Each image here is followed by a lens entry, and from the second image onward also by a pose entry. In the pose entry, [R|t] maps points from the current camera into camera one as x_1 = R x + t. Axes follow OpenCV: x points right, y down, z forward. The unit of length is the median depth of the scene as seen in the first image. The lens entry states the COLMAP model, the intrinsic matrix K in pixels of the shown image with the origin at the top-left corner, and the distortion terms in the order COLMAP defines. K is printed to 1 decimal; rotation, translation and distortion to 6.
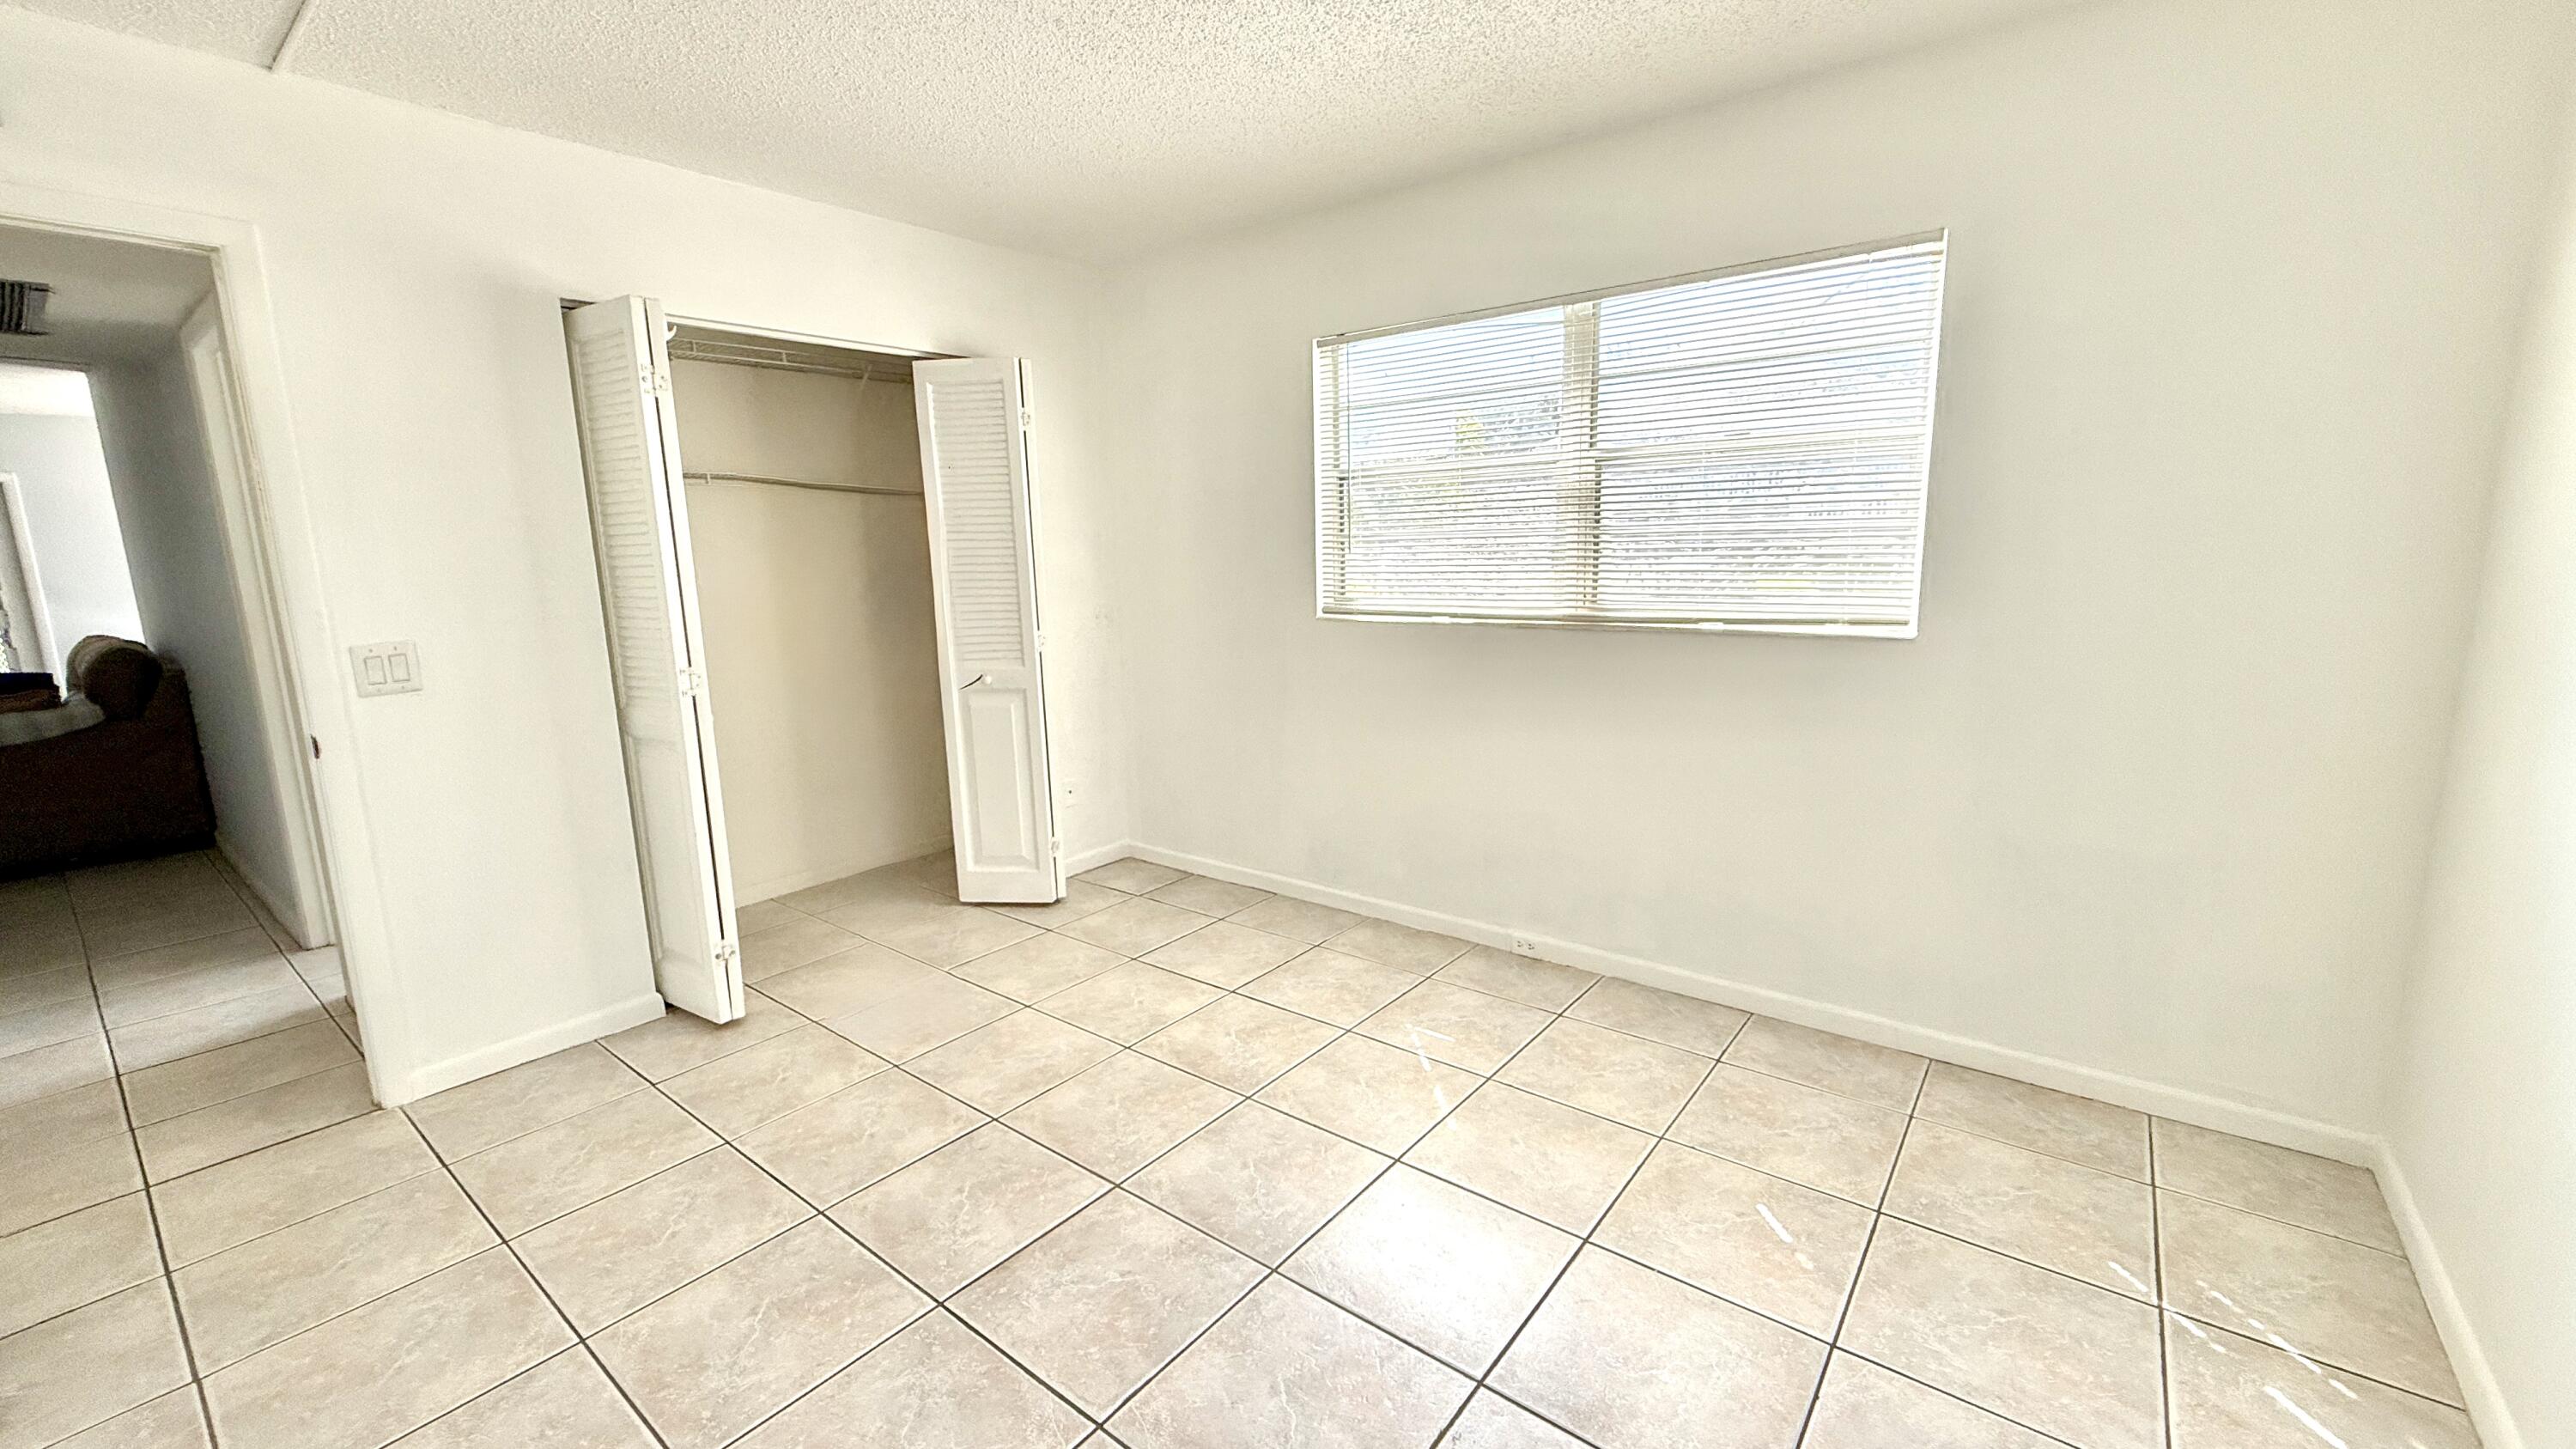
lens RADIAL K [[1027.4, 0, 1285.6], [0, 1027.4, 714.7], [0, 0, 1]] dist [-0.000984, 0.000339]
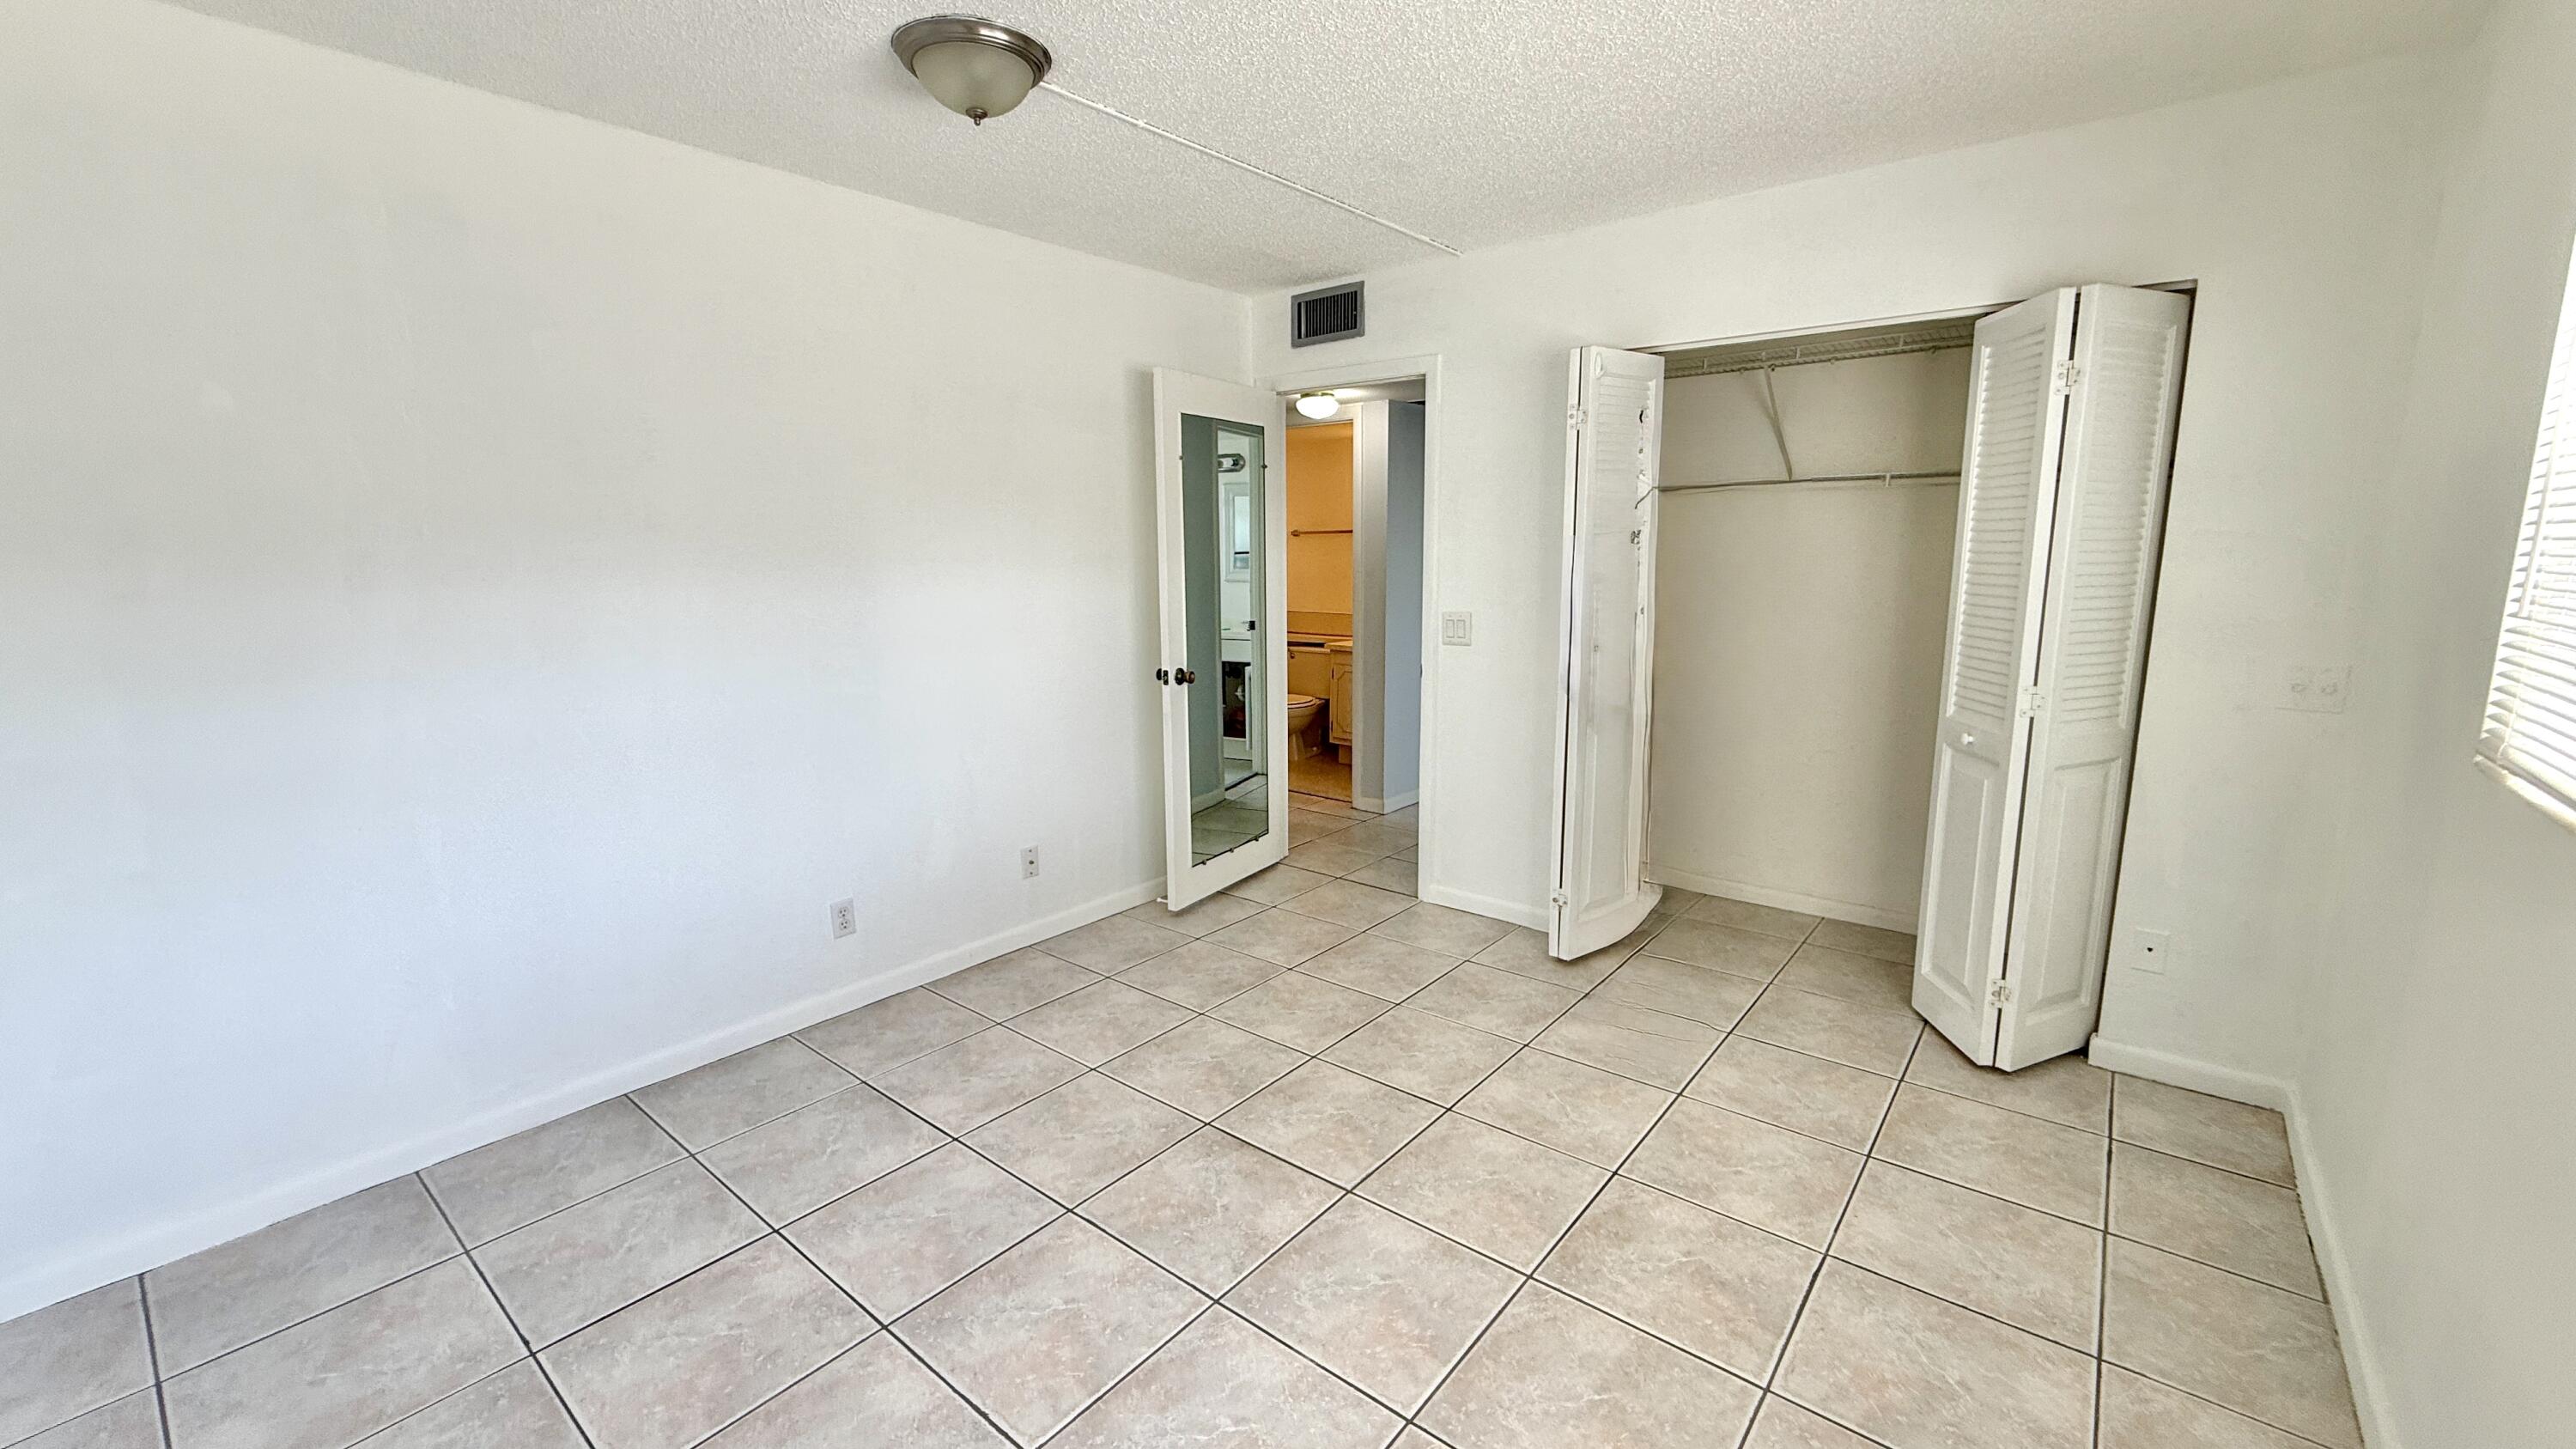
lens RADIAL K [[1027.4, 0, 1284.3], [0, 1027.4, 726.7], [0, 0, 1]] dist [-0.000984, 0.000339]
pose [[-0.012651, 0.200834, -0.979544, 0.619405], [-0.161062, 0.966421, 0.200224, -0.157230], [0.986863, 0.160300, 0.020121, 0.683410]]
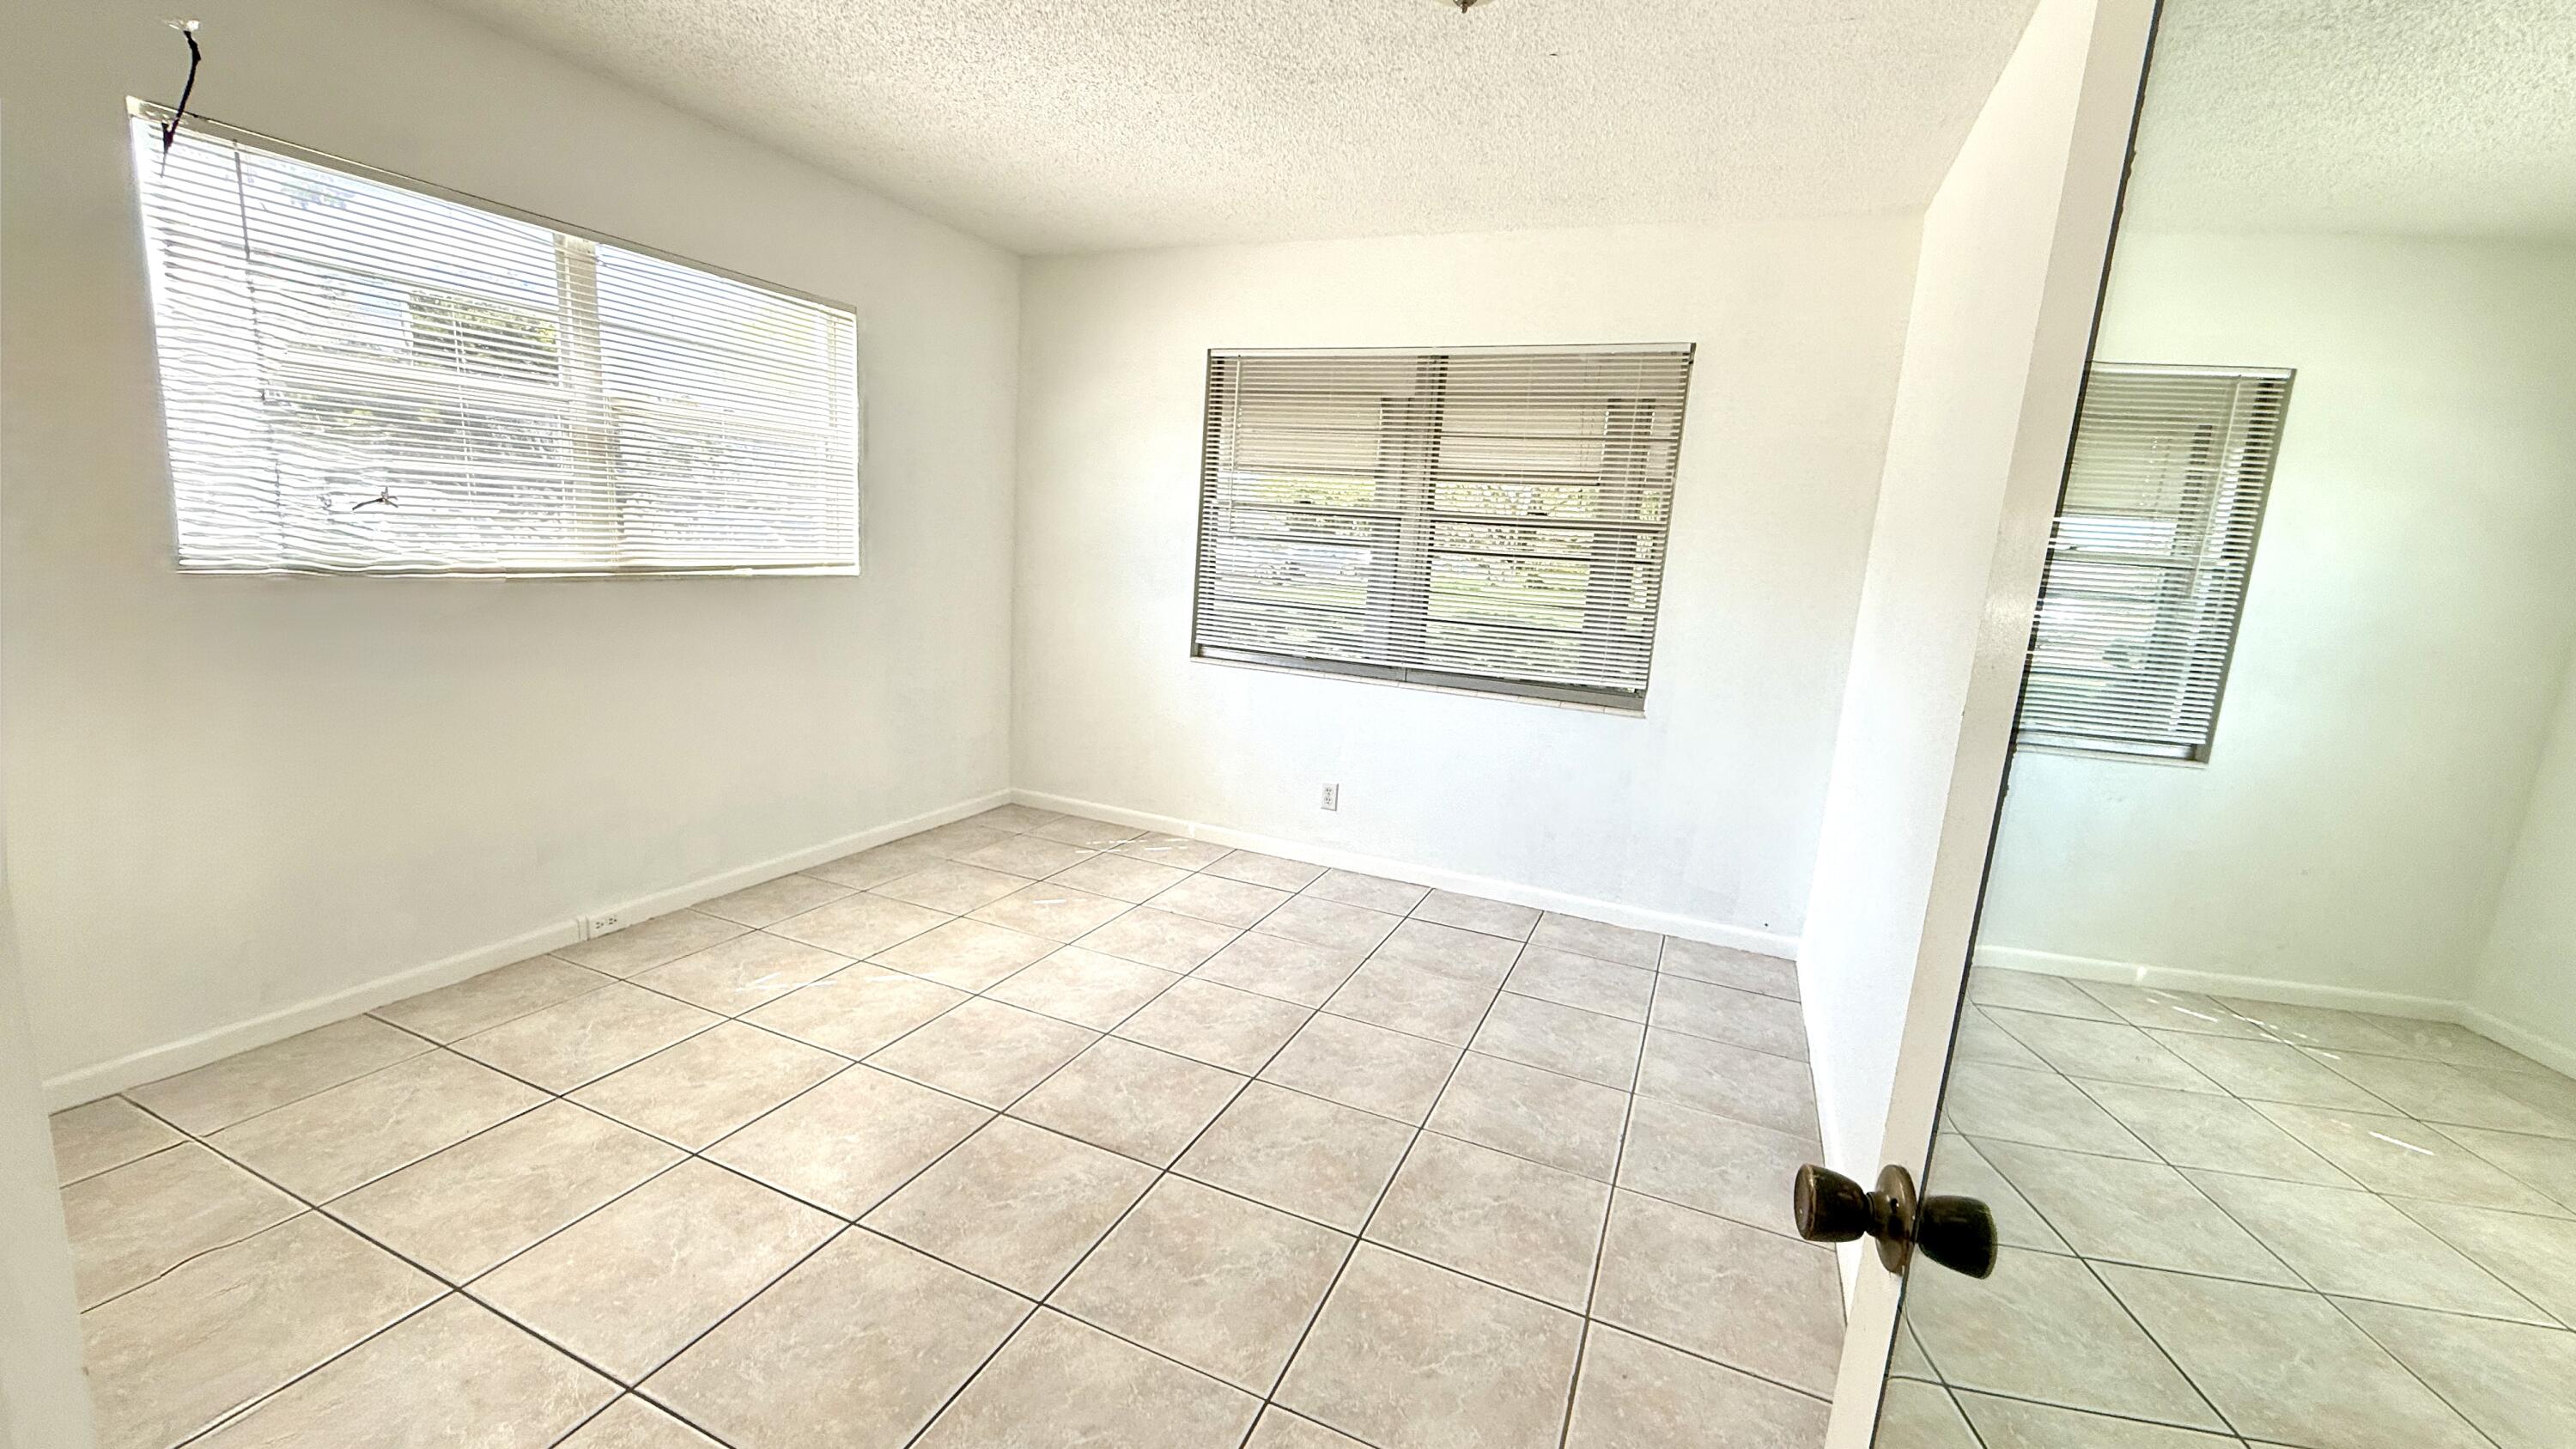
lens RADIAL K [[1027.4, 0, 1266.3], [0, 1027.4, 719.4], [0, 0, 1]] dist [-0.000984, 0.000339]
pose [[-0.243719, -0.166535, 0.955441, -0.959040], [0.102111, 0.975266, 0.196037, -0.096165], [-0.964455, 0.145339, -0.220686, 0.742012]]
